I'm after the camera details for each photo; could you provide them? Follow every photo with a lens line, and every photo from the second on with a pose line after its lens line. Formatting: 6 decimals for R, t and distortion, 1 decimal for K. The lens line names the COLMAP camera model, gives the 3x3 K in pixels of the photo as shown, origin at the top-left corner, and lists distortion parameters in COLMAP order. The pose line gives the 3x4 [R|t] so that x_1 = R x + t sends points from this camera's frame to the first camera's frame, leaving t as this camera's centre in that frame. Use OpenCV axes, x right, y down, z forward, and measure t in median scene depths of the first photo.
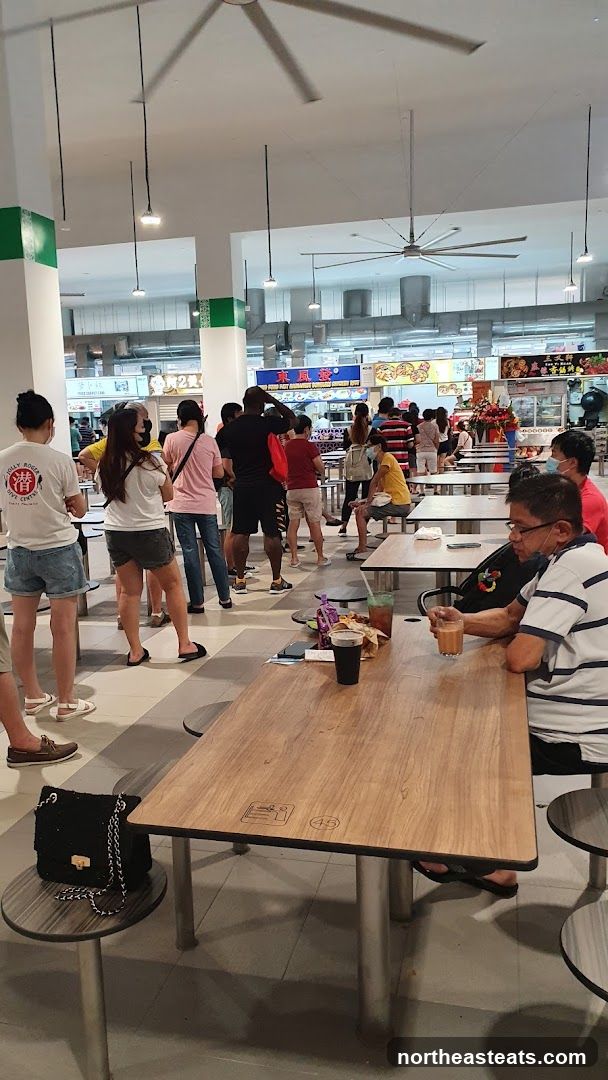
lens RADIAL K [[853.9, 0, 269.1], [0, 853.9, 539.1], [0, 0, 1]] dist [-0.077316, -0.002684]
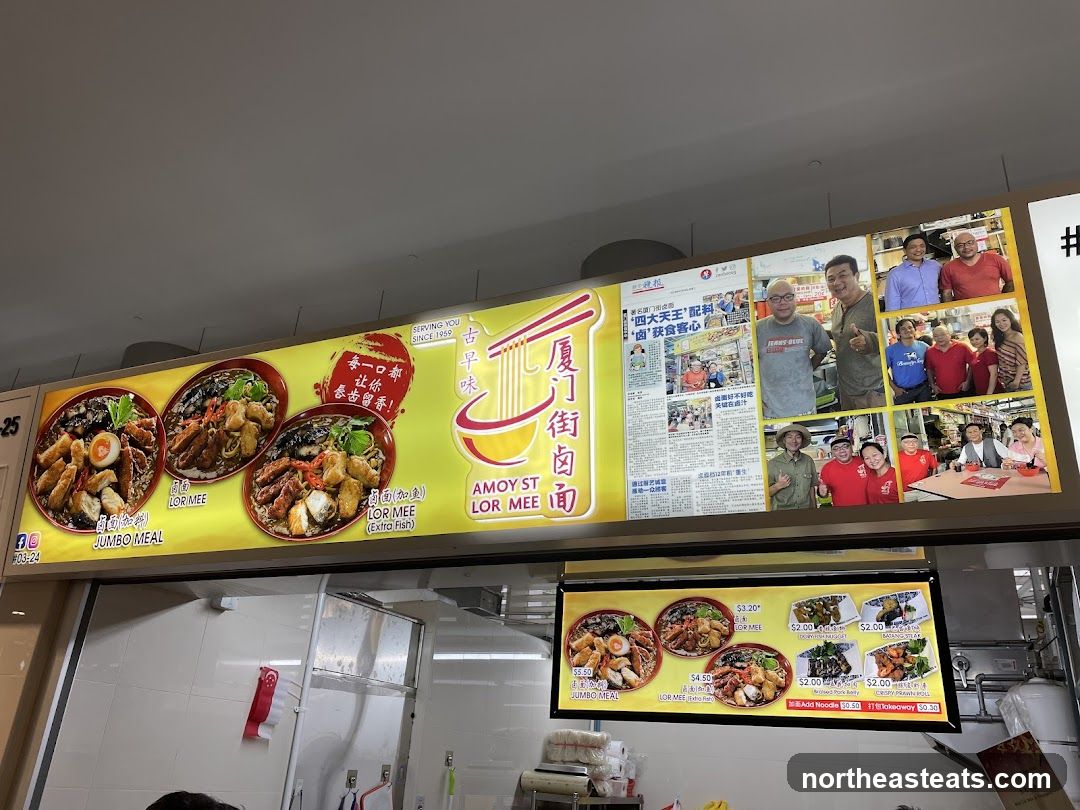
lens RADIAL K [[830.0, 0, 541.1], [0, 830.0, 394.9], [0, 0, 1]] dist [0.085278, -0.115565]
pose [[0.979499, 0.019147, -0.200538, 0.219364], [-0.122066, 0.848325, -0.515213, -0.149803], [0.160257, 0.529129, 0.833271, 0.902894]]
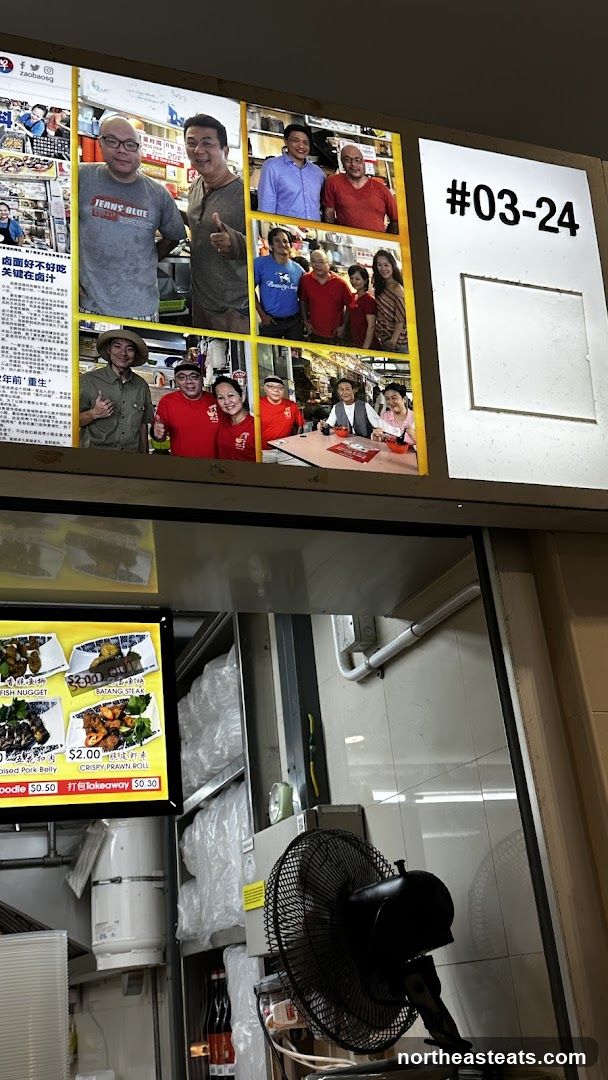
lens RADIAL K [[1080.3, 0, 304.0], [0, 1080.3, 540.0], [0, 0, 1]] dist [0.198523, -0.442408]
pose [[0.810874, 0.189961, 0.553532, 0.202045], [0.136987, 0.857964, -0.495109, -0.145287], [-0.568962, 0.477298, 0.669679, 0.927453]]
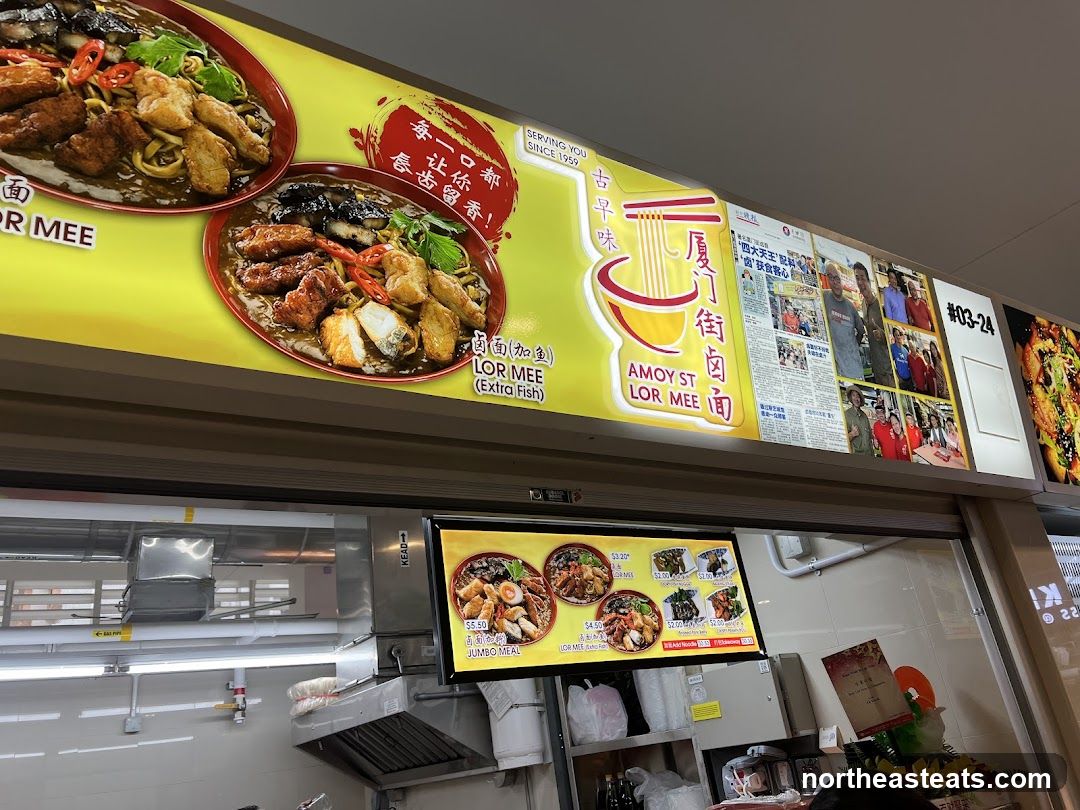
lens RADIAL K [[842.3, 0, 545.4], [0, 842.3, 407.1], [0, 0, 1]] dist [0.037191, -0.050997]
pose [[0.645153, 0.257039, 0.719520, 0.142657], [0.209373, 0.846191, -0.490024, -0.150402], [-0.734806, 0.466788, 0.492106, 0.951583]]
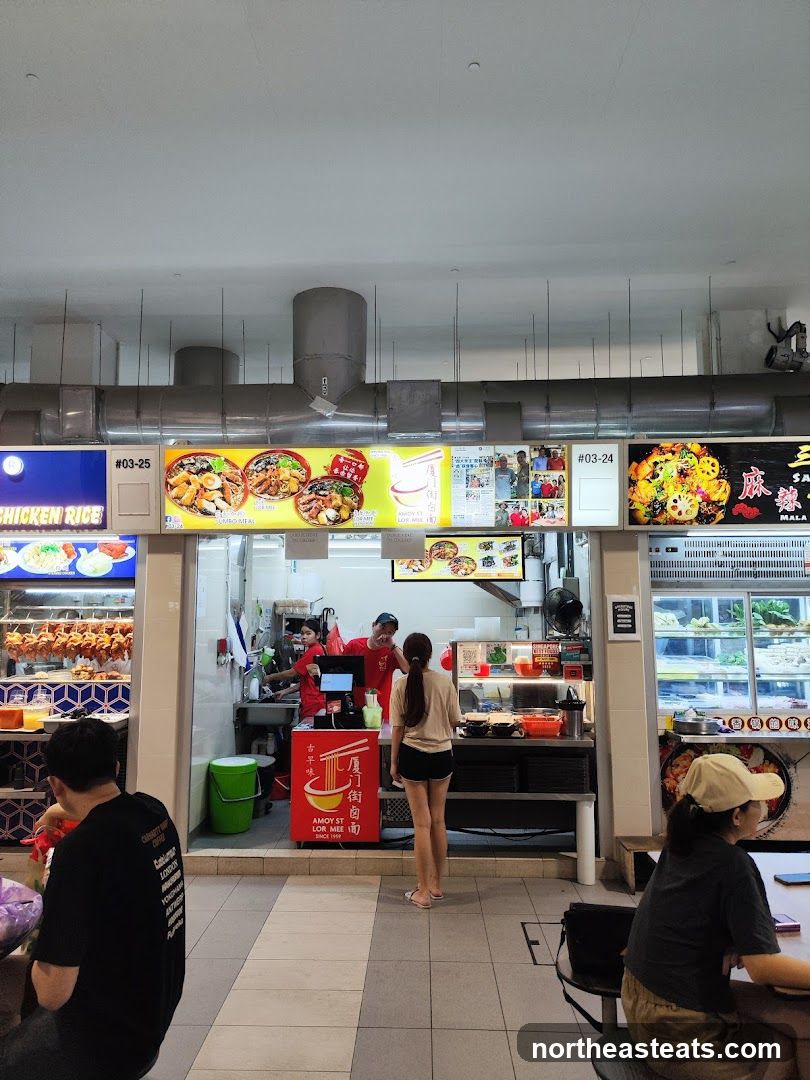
lens RADIAL K [[818.5, 0, 361.0], [0, 818.5, 538.4], [0, 0, 1]] dist [0.044742, -0.168628]
pose [[0.979878, 0.060698, 0.190147, 0.136331], [-0.015393, 0.972784, -0.231200, -0.118931], [-0.199005, 0.223621, 0.954144, 0.741213]]
